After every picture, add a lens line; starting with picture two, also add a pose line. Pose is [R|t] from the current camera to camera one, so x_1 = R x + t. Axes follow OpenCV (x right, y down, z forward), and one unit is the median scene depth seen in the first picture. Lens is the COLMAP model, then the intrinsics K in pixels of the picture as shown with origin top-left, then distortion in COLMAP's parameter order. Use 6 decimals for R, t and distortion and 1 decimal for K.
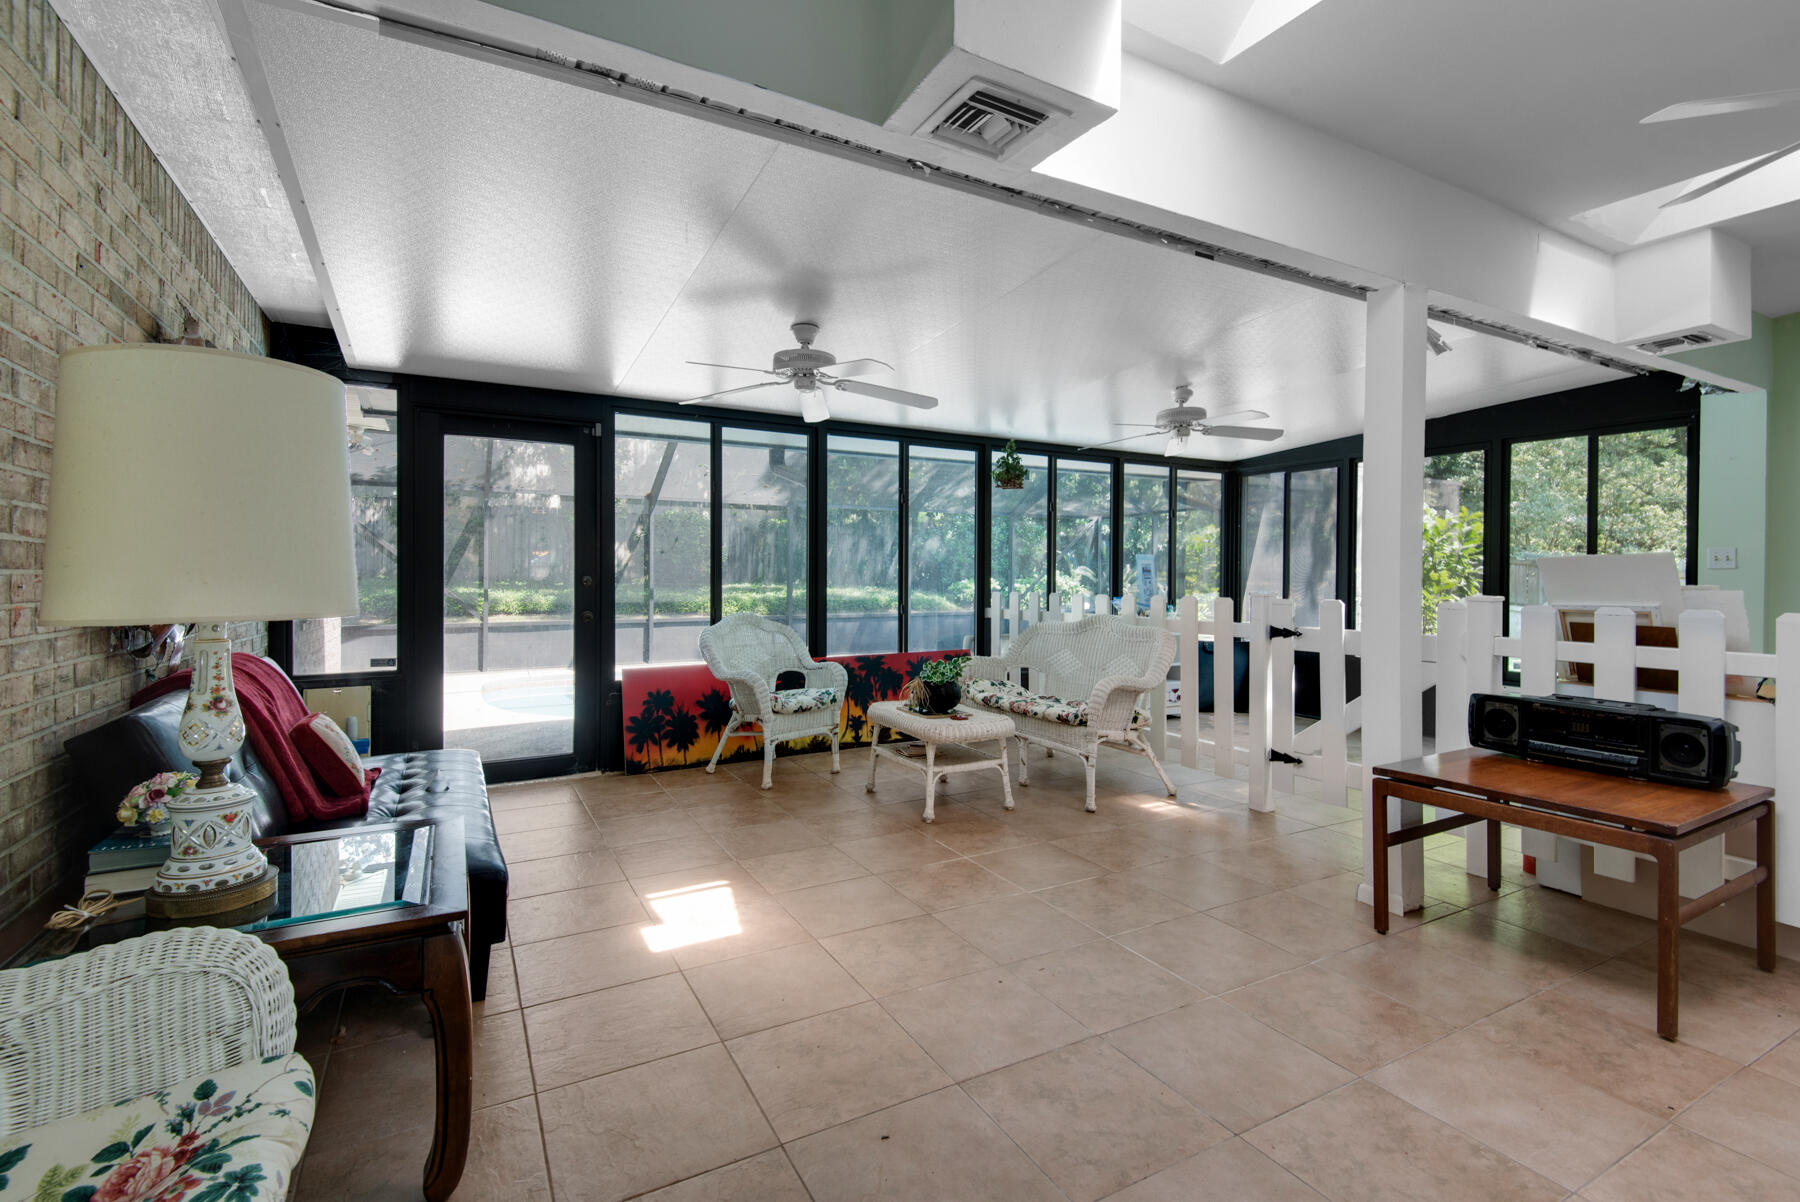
lens RADIAL K [[824.9, 0, 907.2], [0, 824.9, 573.3], [0, 0, 1]] dist [0.026812, -0.018999]
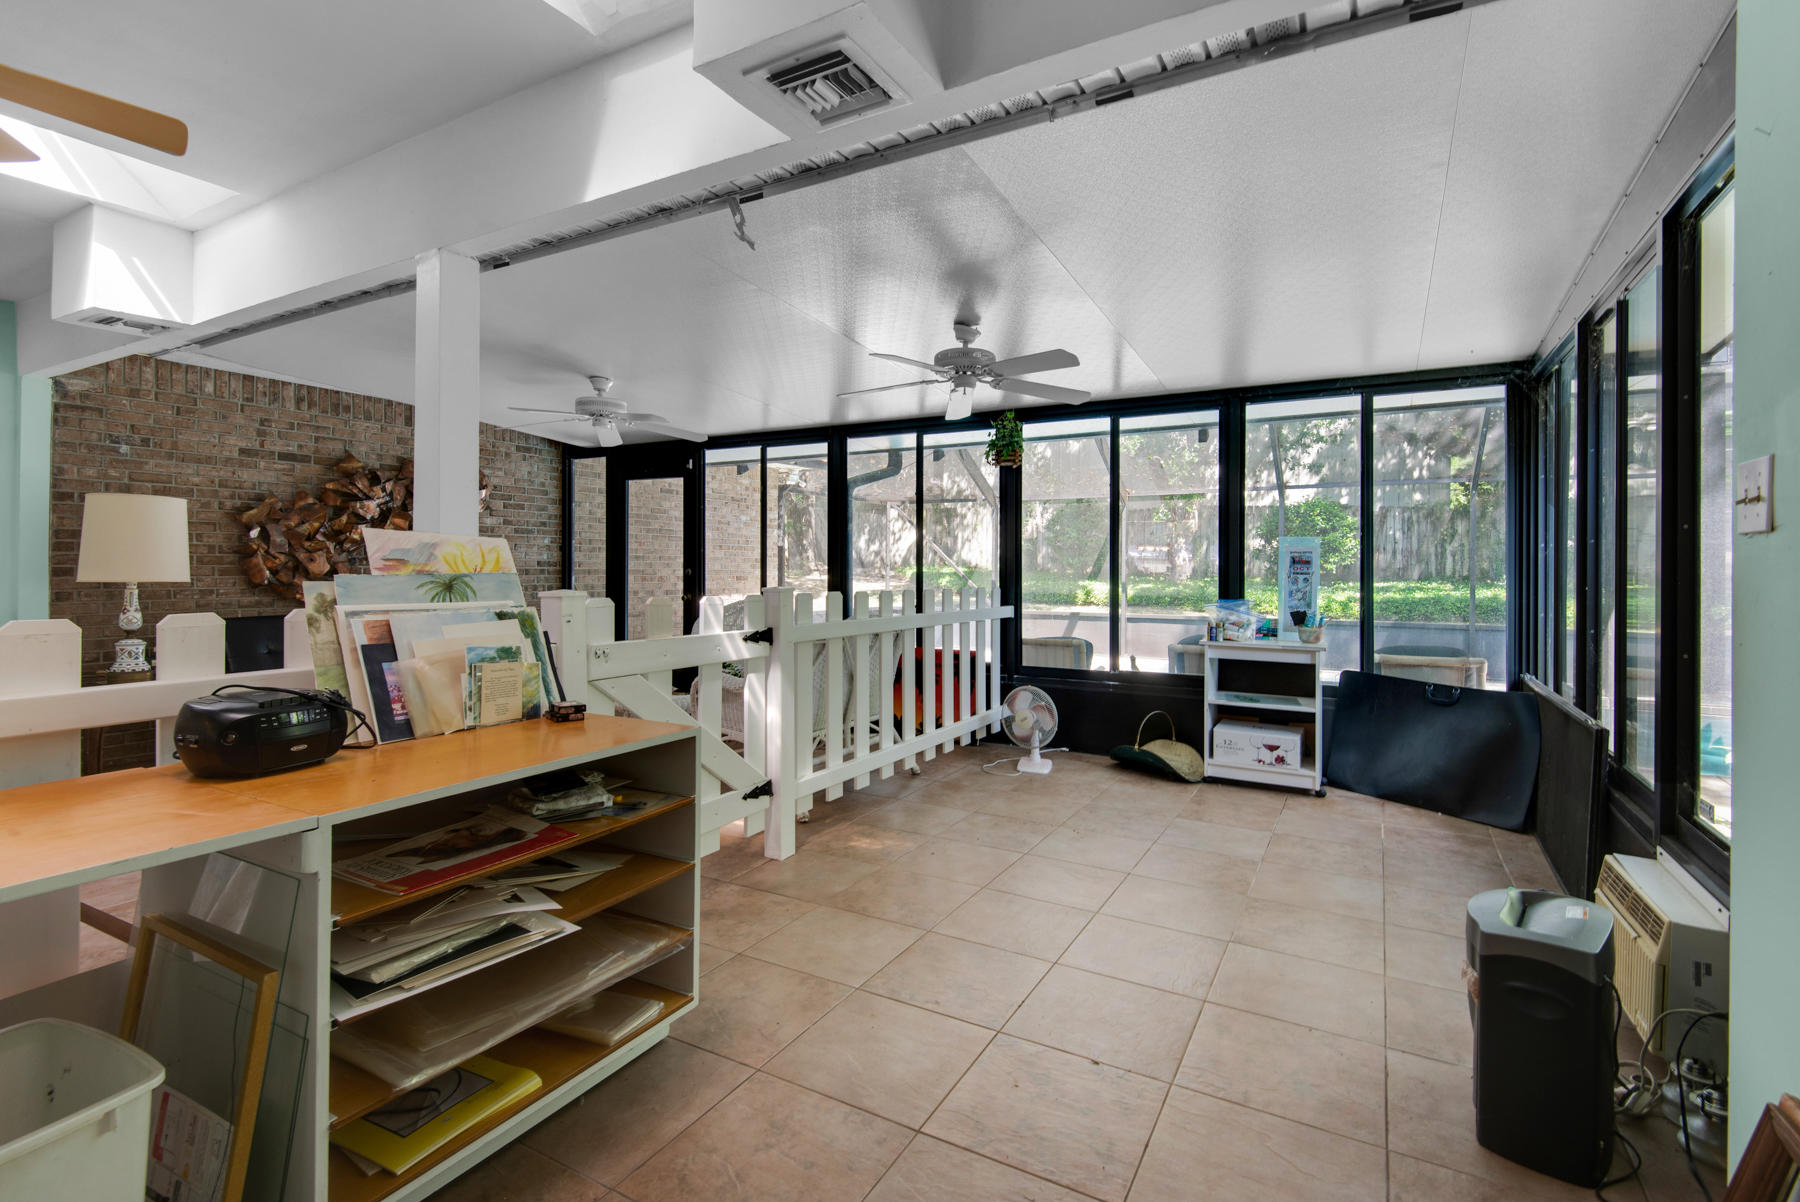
lens RADIAL K [[824.9, 0, 907.2], [0, 824.9, 573.3], [0, 0, 1]] dist [0.026812, -0.018999]
pose [[0.523236, 0.004727, -0.852175, 0.960359], [-0.000446, 0.999986, 0.005273, 0.003219], [0.852188, -0.002379, 0.523230, 0.555300]]
